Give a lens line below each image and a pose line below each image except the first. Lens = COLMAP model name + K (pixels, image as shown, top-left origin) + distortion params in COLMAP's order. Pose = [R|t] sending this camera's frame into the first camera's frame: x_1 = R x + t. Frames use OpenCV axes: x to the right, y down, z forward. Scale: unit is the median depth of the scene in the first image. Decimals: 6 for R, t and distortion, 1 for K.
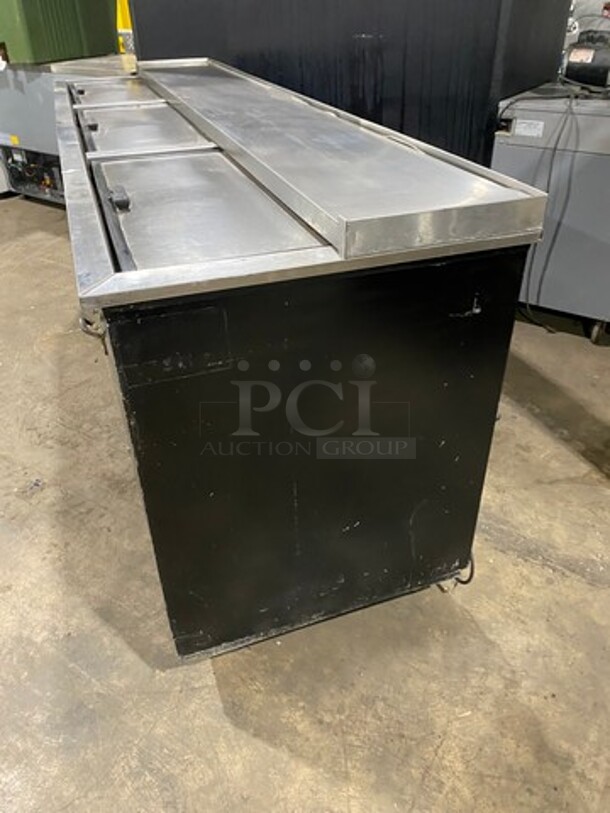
lens RADIAL K [[617.8, 0, 327.9], [0, 617.8, 403.5], [0, 0, 1]] dist [0.002898, 0.002935]
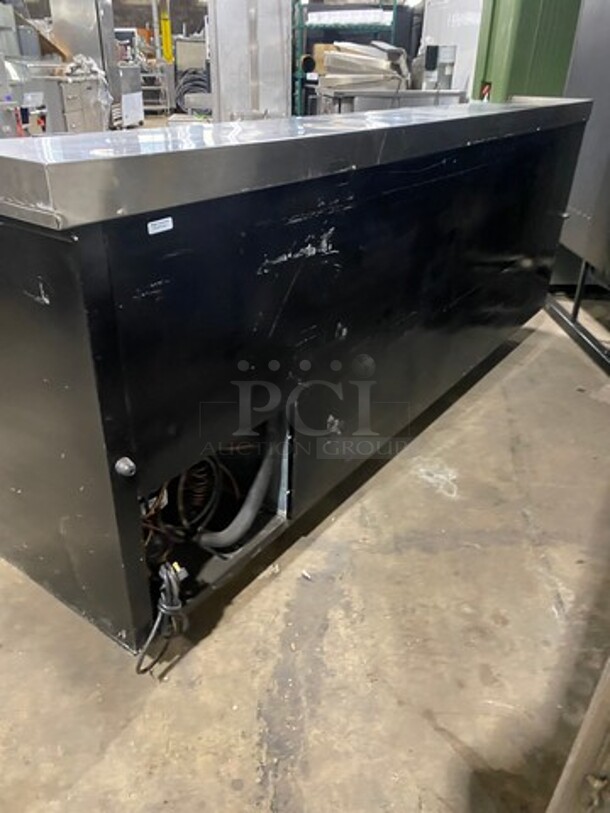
lens RADIAL K [[624.3, 0, 305.0], [0, 624.3, 406.5], [0, 0, 1]] dist [0.002318, -0.005244]
pose [[0.552124, 0.421826, -0.719182, 0.722879], [-0.494316, 0.860238, 0.125069, -0.199796], [0.671425, 0.286449, 0.683473, 0.452293]]
